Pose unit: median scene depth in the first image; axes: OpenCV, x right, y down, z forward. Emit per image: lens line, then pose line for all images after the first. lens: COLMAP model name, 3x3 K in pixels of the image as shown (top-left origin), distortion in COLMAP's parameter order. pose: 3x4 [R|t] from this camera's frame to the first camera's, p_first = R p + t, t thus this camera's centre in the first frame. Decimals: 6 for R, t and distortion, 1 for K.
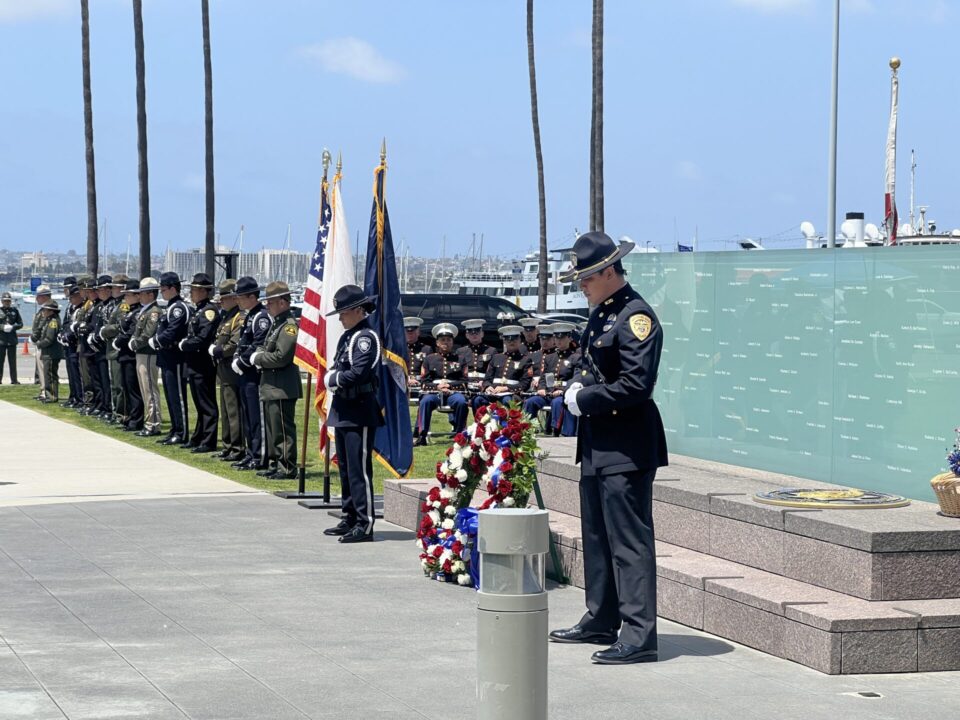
lens RADIAL K [[2138.9, 0, 480.0], [0, 2138.9, 360.0], [0, 0, 1]] dist [-0.158169, 4.009148]
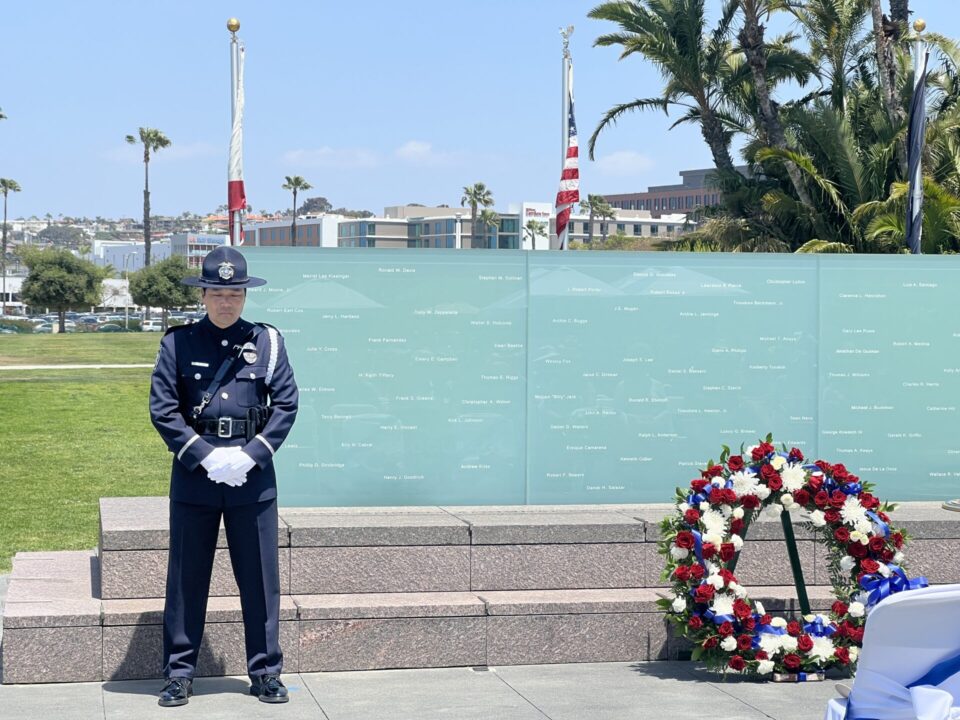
lens RADIAL K [[2074.7, 0, 513.6], [0, 2074.7, 338.1], [0, 0, 1]] dist [0.190422, 0.040718]
pose [[0.134819, -0.018630, 0.990695, -0.750256], [0.027098, 0.999519, 0.015108, -0.032019], [-0.990500, 0.024809, 0.135259, 0.976088]]
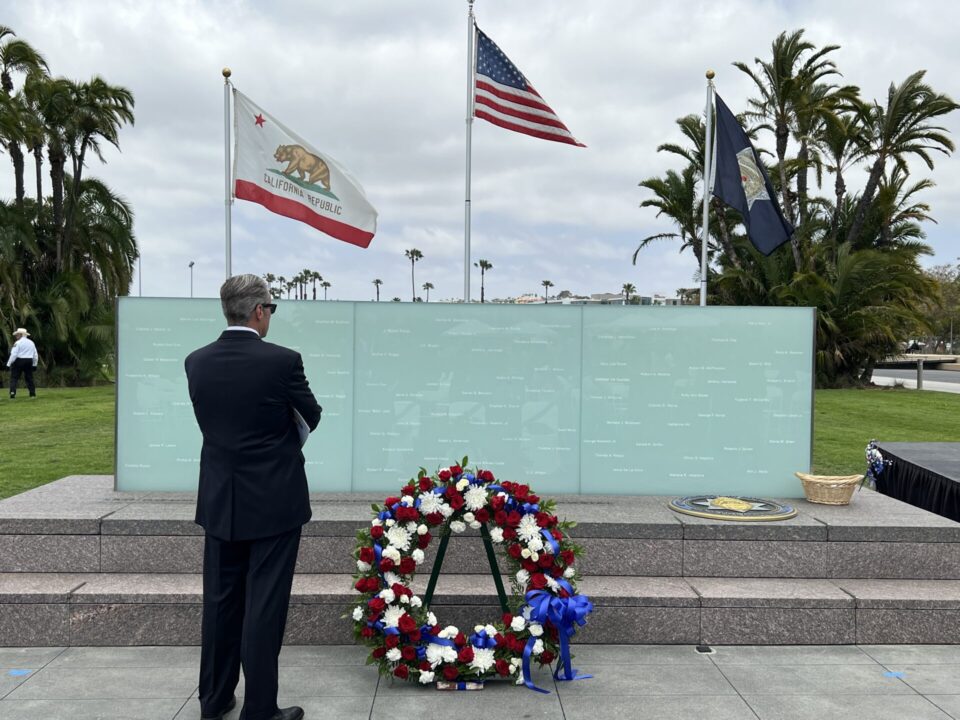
lens RADIAL K [[936.0, 0, 484.2], [0, 936.0, 344.6], [0, 0, 1]] dist [0.025120, -0.007480]
pose [[0.298283, -0.008933, 0.954436, -0.354779], [0.021031, 0.999775, 0.002785, -0.030701], [-0.954246, 0.019242, 0.298404, 0.861915]]
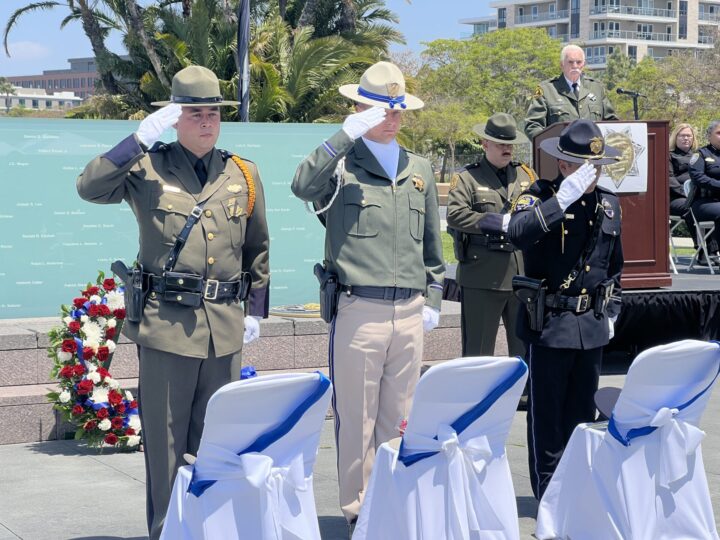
lens RADIAL K [[1556.0, 0, 385.2], [0, 1556.0, 253.6], [0, 0, 1]] dist [0.190422, 0.040718]
pose [[-0.141645, -0.060333, 0.988077, -0.727497], [0.029764, 0.997430, 0.065171, -0.030825], [-0.989470, 0.038640, -0.139485, 0.973628]]
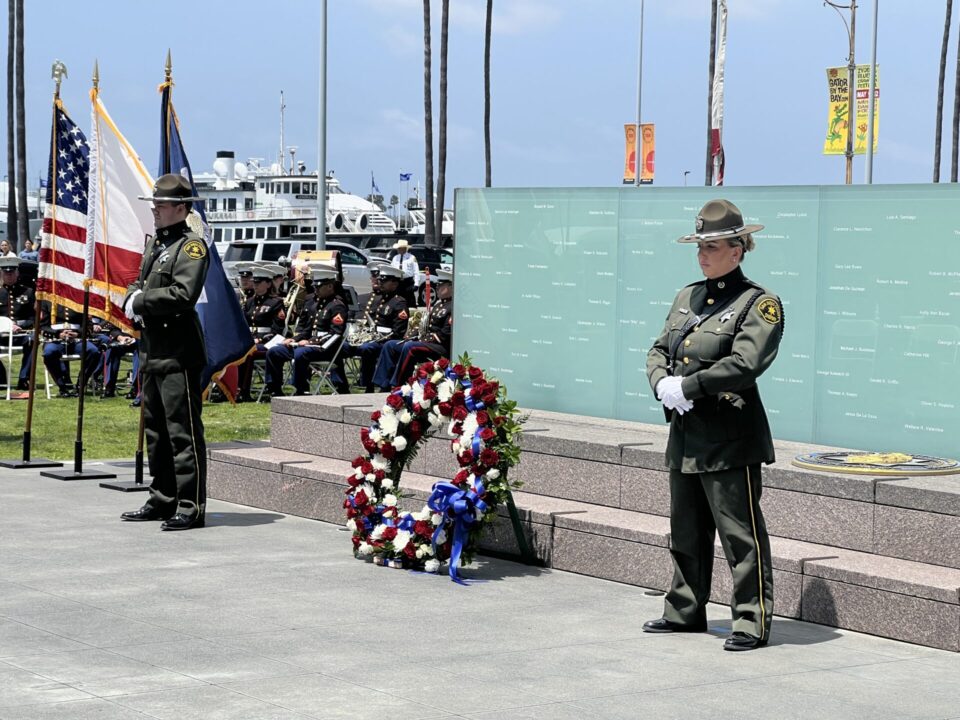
lens RADIAL K [[2138.9, 0, 480.0], [0, 2138.9, 360.0], [0, 0, 1]] dist [-0.158169, 4.009148]
pose [[0.952847, -0.010012, 0.303287, -0.238239], [0.001270, 0.999578, 0.029010, -0.004483], [-0.303449, -0.027257, 0.952458, 0.171737]]
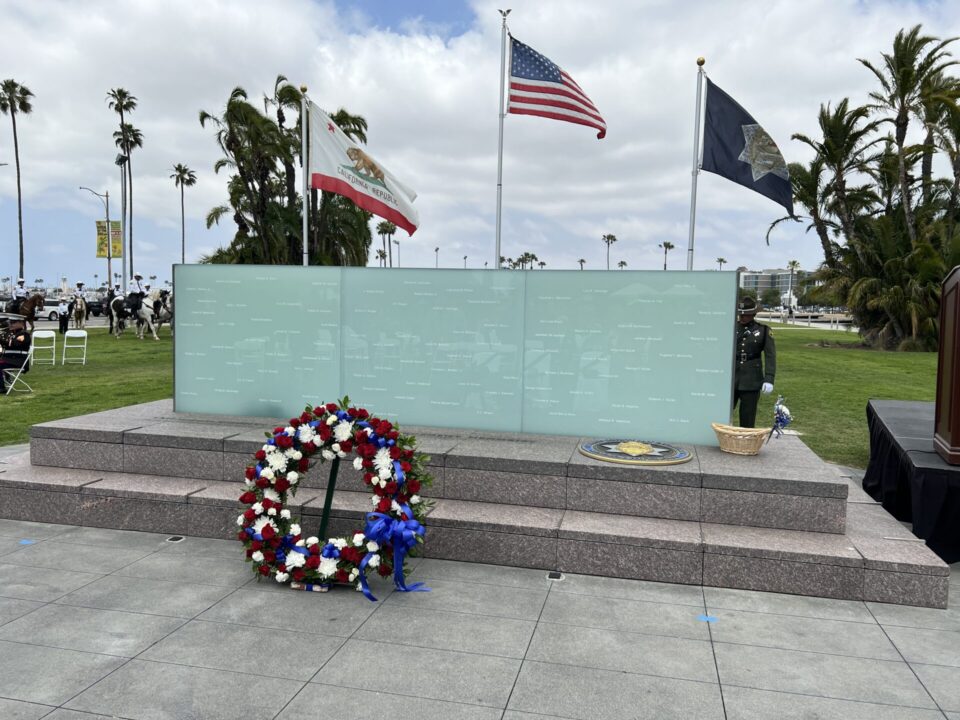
lens RADIAL K [[714.1, 0, 480.0], [0, 714.1, 360.0], [0, 0, 1]] dist [0.051533, -0.055521]
pose [[0.526024, -0.064315, 0.848034, -0.246787], [0.011042, 0.997569, 0.068806, -0.024132], [-0.850398, -0.026830, 0.525455, 0.746483]]
